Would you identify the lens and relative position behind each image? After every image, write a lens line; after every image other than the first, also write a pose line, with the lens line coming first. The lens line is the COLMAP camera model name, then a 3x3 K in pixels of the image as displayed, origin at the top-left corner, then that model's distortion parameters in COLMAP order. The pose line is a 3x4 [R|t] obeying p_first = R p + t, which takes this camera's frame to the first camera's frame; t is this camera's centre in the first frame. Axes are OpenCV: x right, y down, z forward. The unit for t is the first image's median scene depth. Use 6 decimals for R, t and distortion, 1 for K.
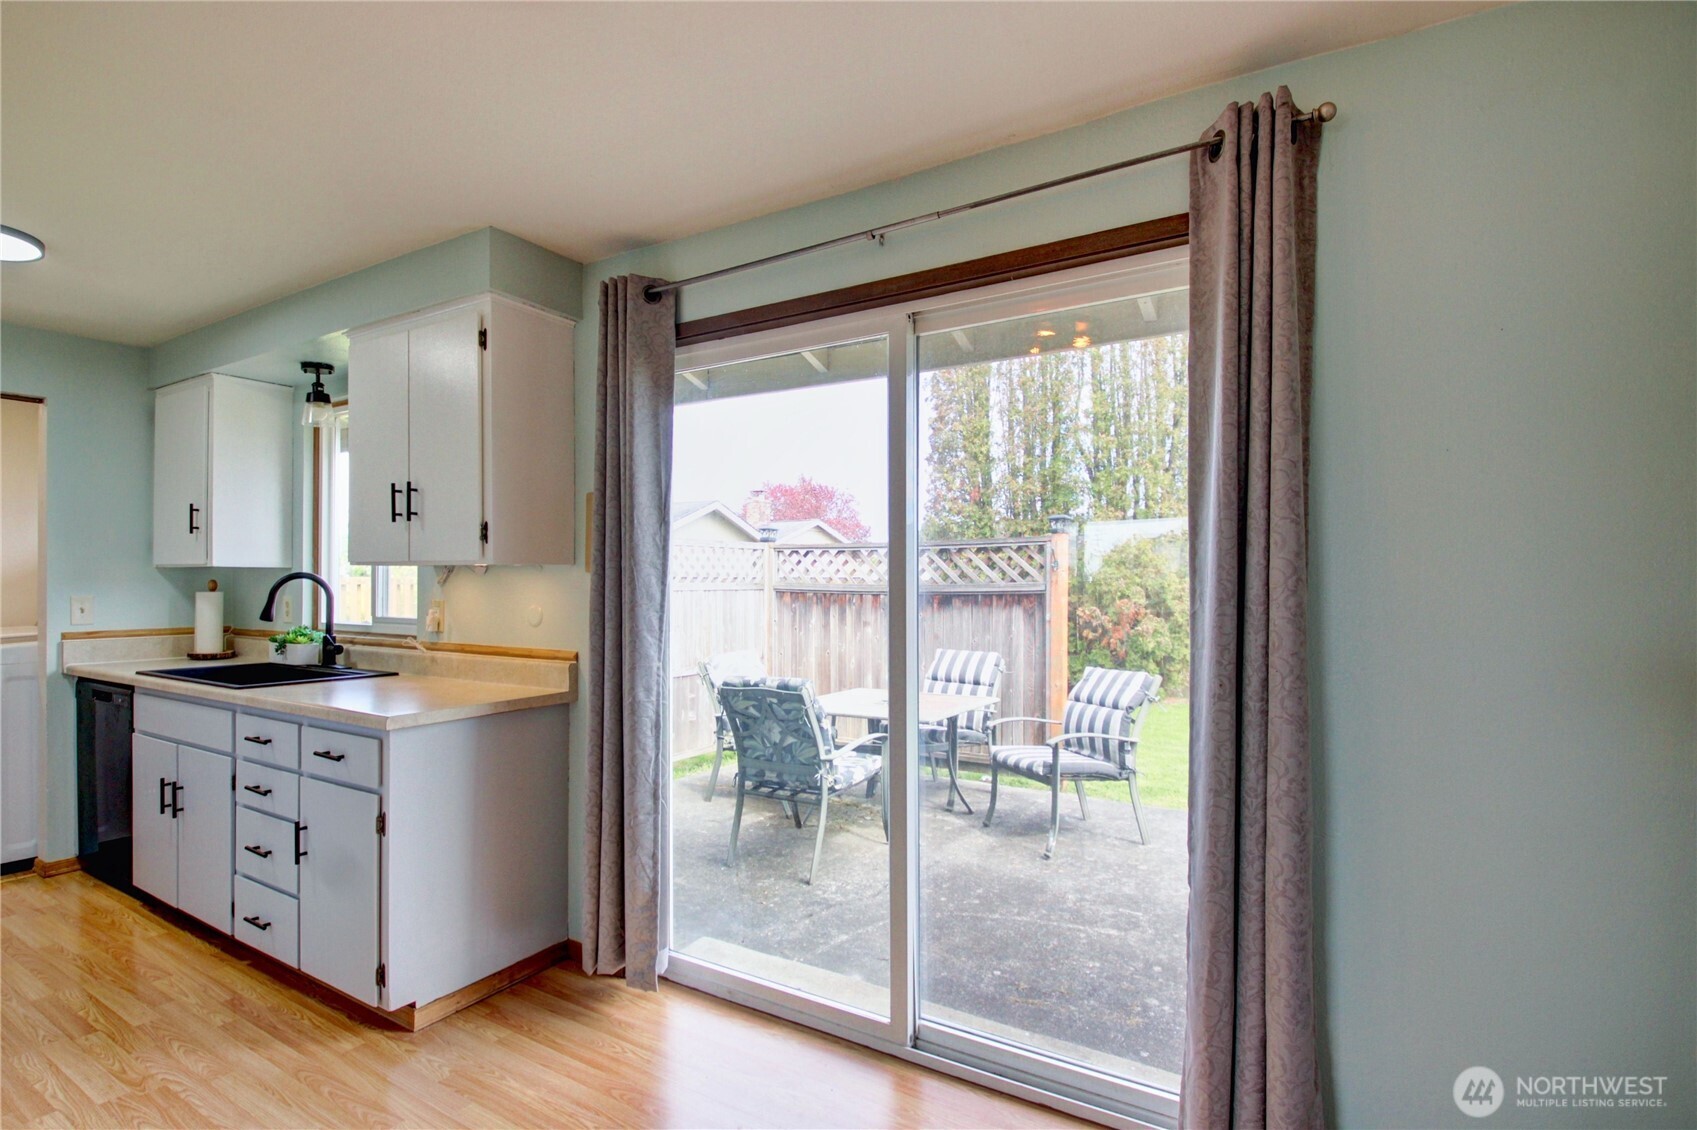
lens RADIAL K [[789.0, 0, 854.6], [0, 789.0, 577.0], [0, 0, 1]] dist [-0.012434, -0.005993]
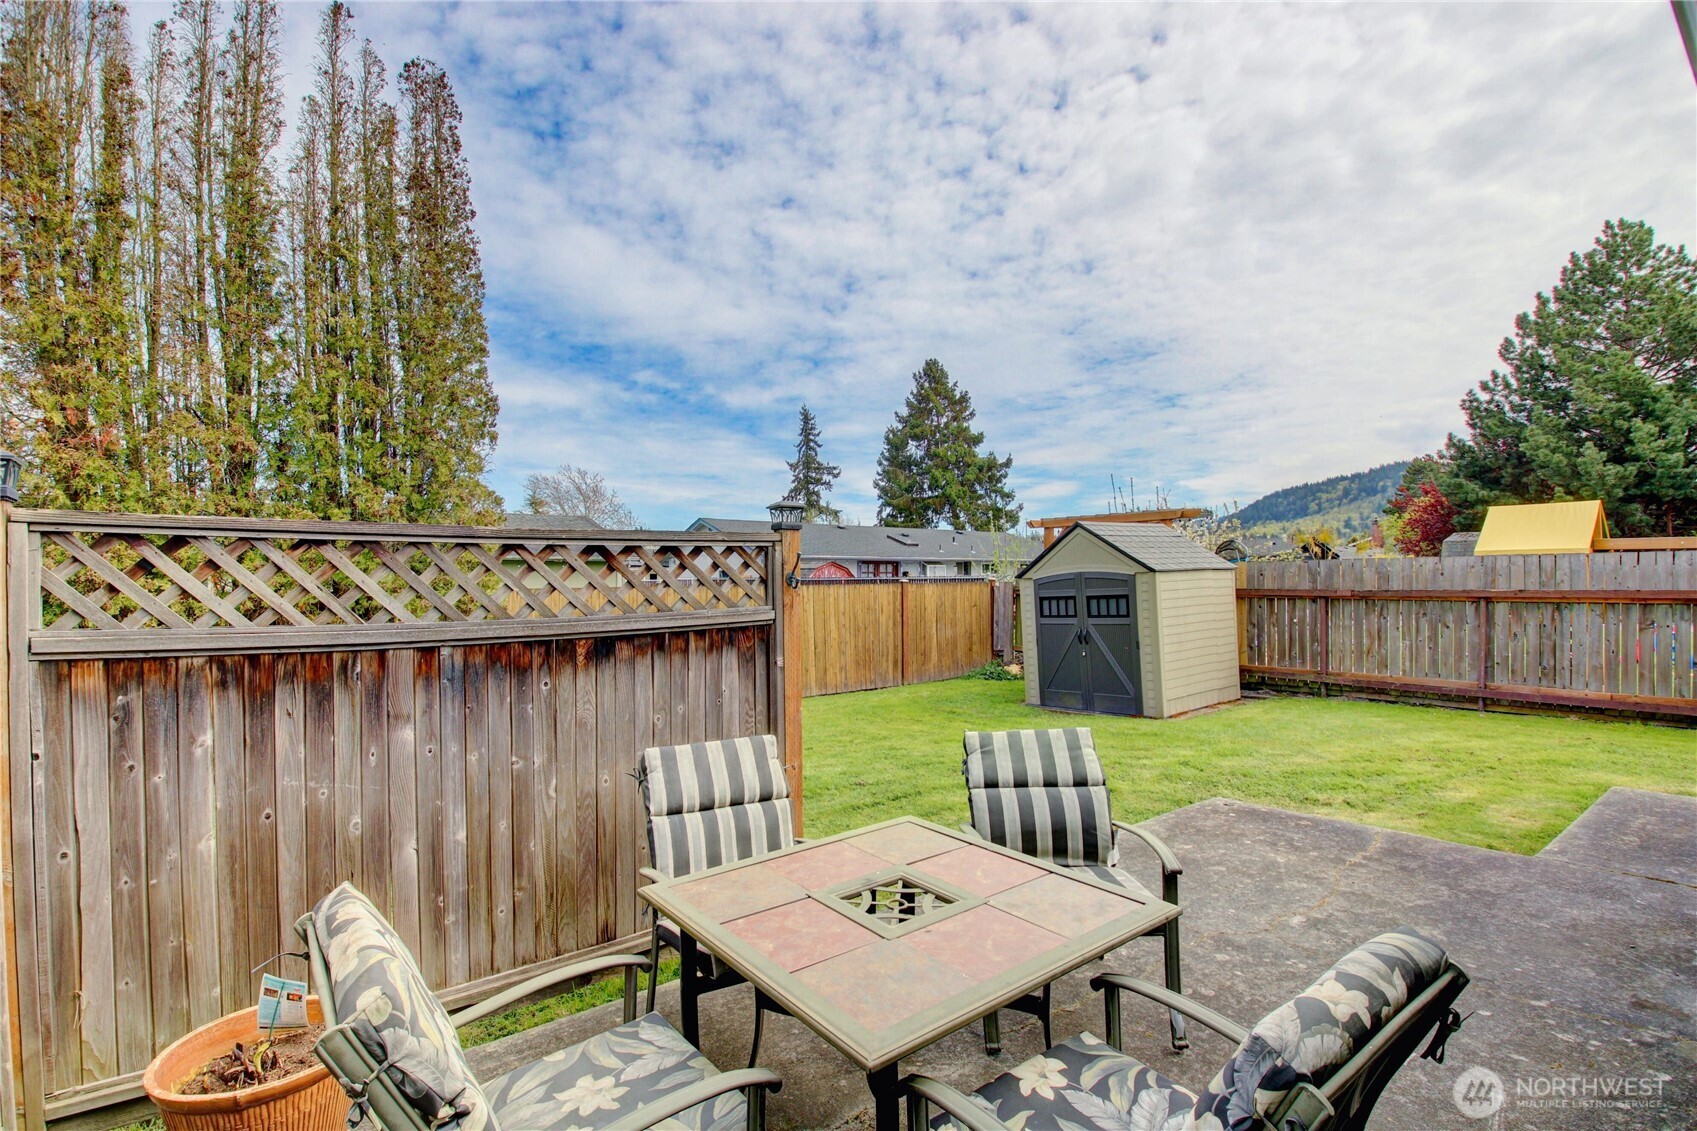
lens RADIAL K [[789.0, 0, 828.9], [0, 789.0, 575.4], [0, 0, 1]] dist [-0.012434, -0.005993]
pose [[0.400813, -0.003606, 0.916153, -0.263509], [0.008680, 0.999962, 0.000139, -0.014683], [-0.916119, 0.007897, 0.400829, 0.608518]]
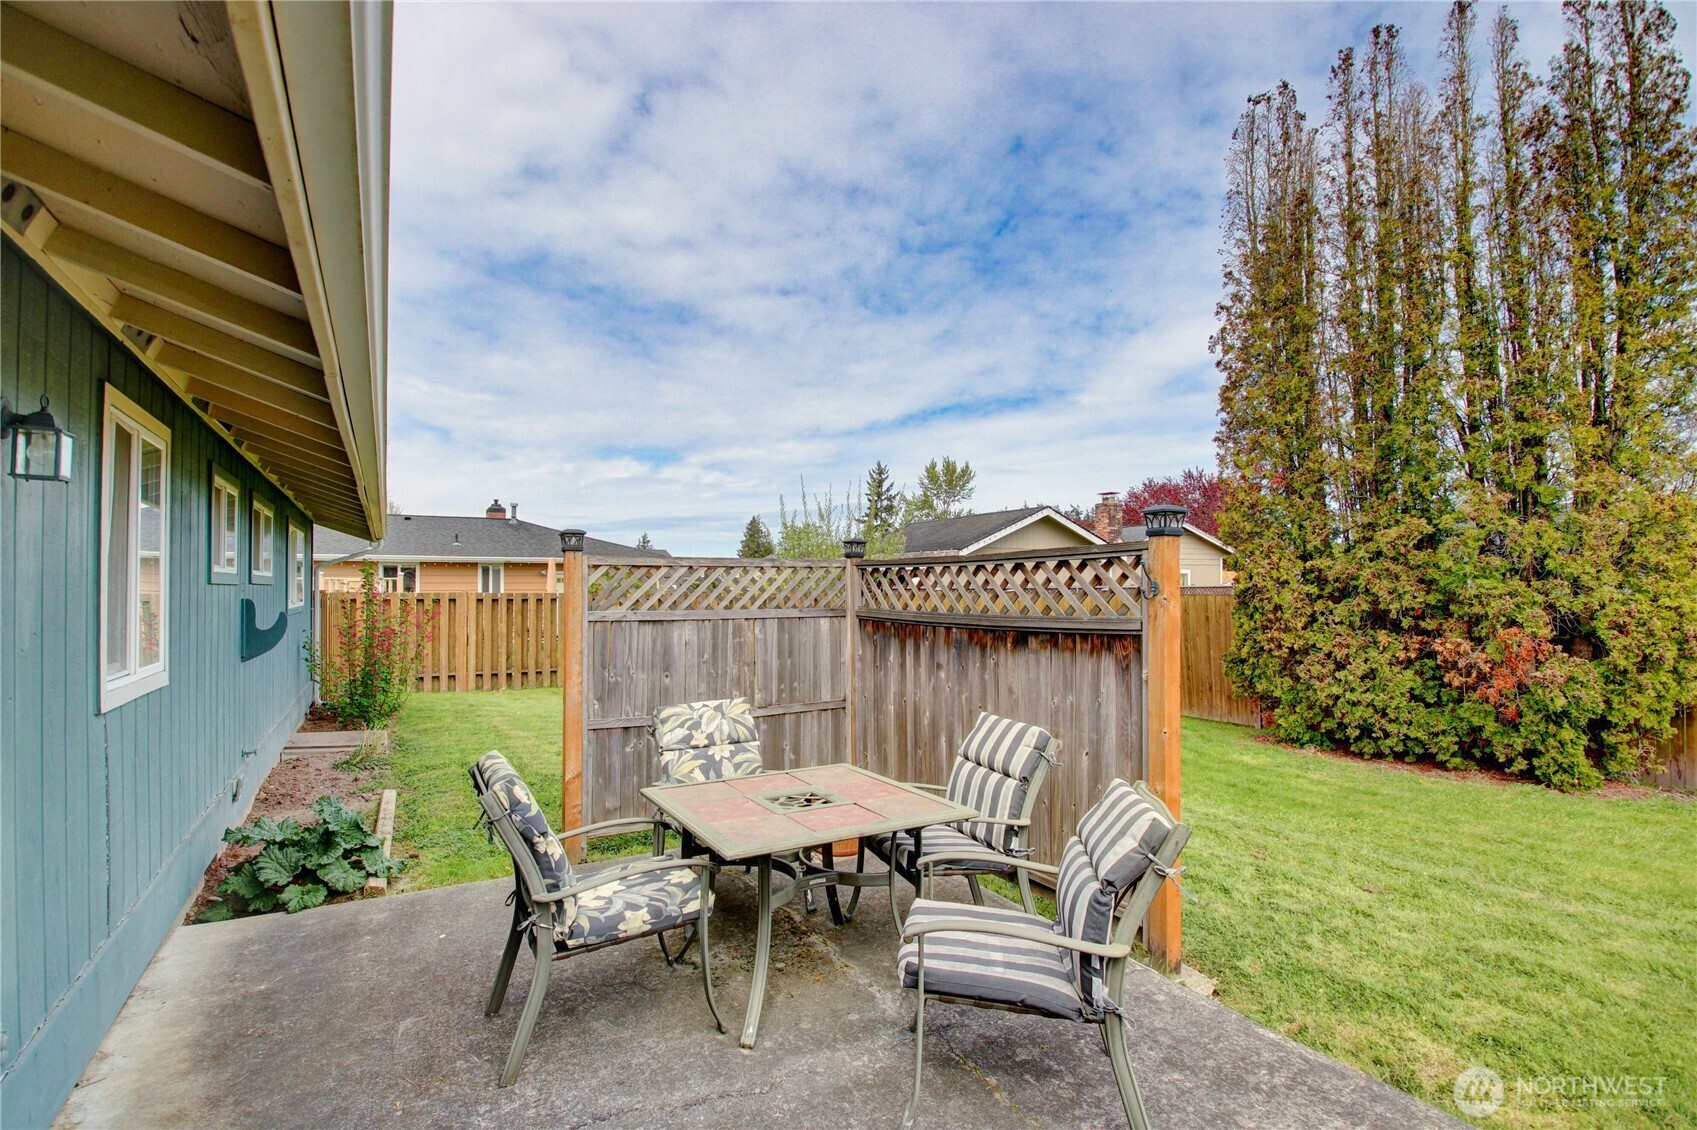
lens RADIAL K [[789.0, 0, 860.0], [0, 789.0, 568.2], [0, 0, 1]] dist [-0.012434, -0.005993]
pose [[0.881299, -0.014893, -0.472324, 0.288908], [0.005530, 0.999760, -0.021205, -0.016457], [0.472526, 0.016076, 0.881170, 0.306197]]
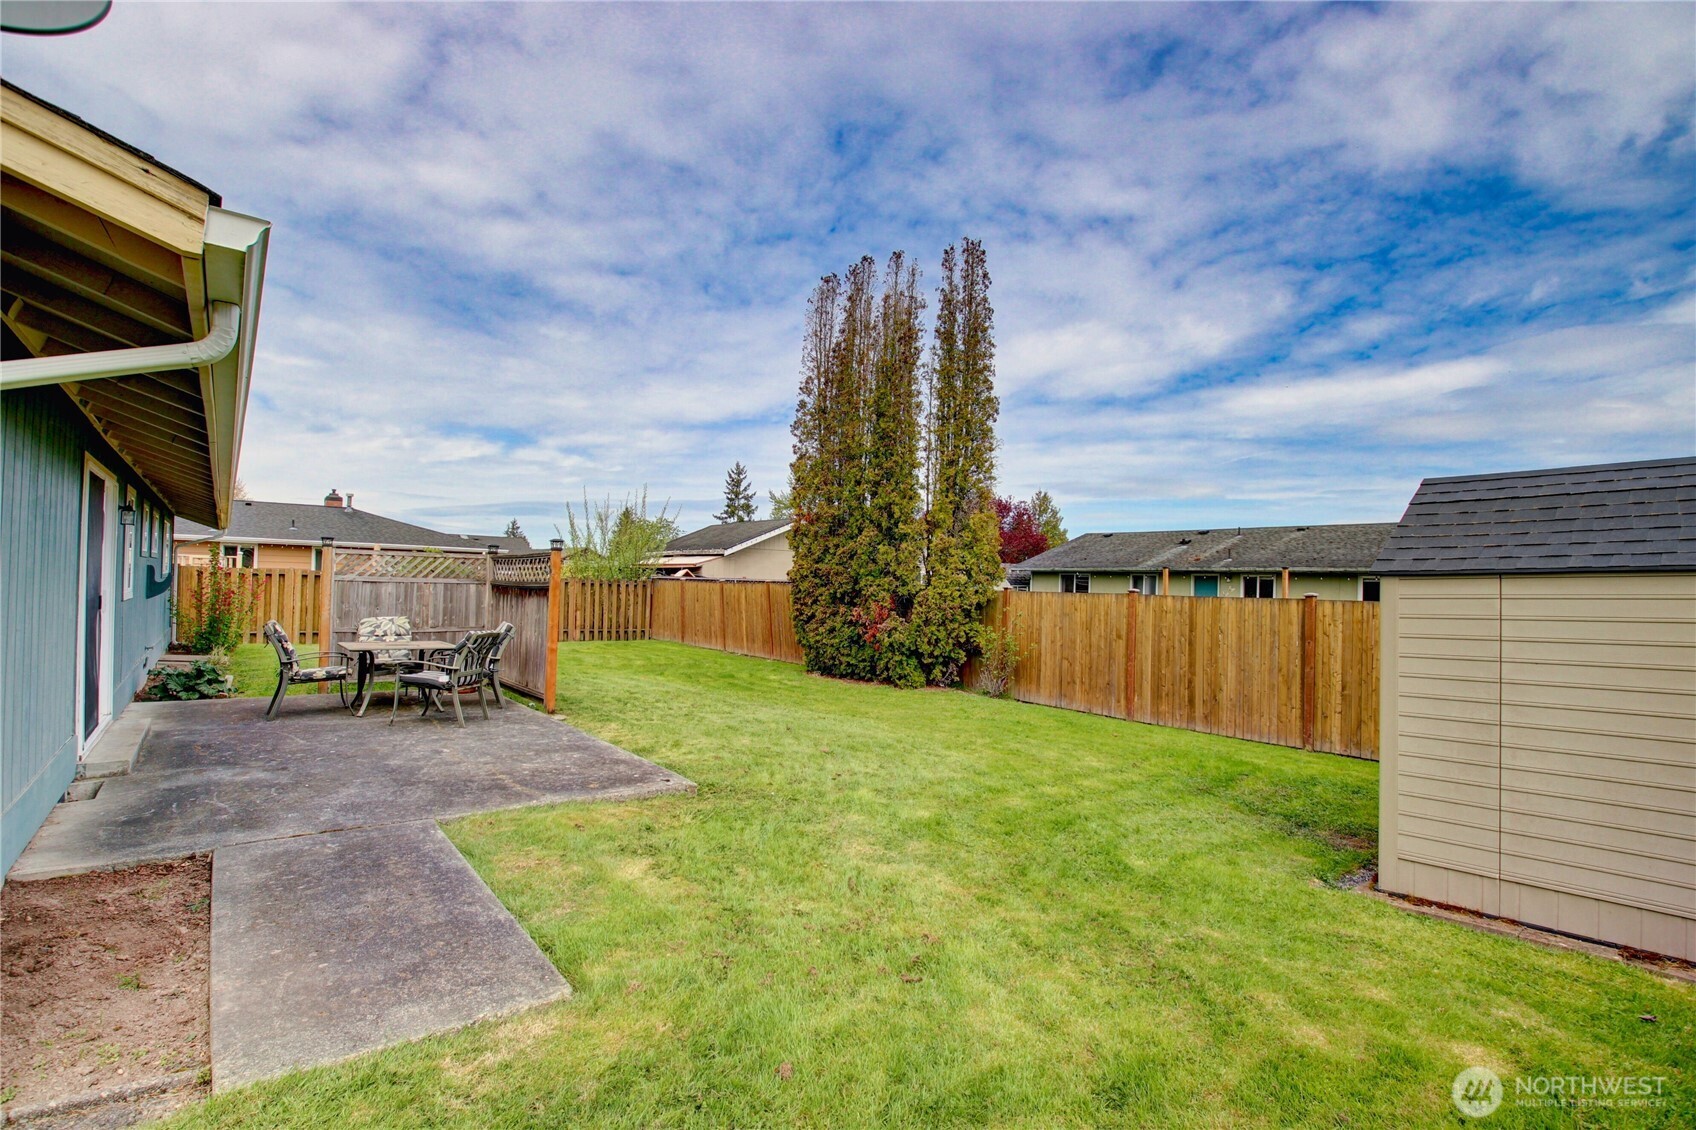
lens RADIAL K [[788.5, 0, 853.6], [0, 788.5, 581.3], [0, 0, 1]] dist [-0.012434, -0.005993]
pose [[0.937012, 0.022671, -0.348561, 1.154023], [-0.024737, 0.999693, -0.001475, -0.005268], [0.348421, 0.010004, 0.937285, -0.218119]]
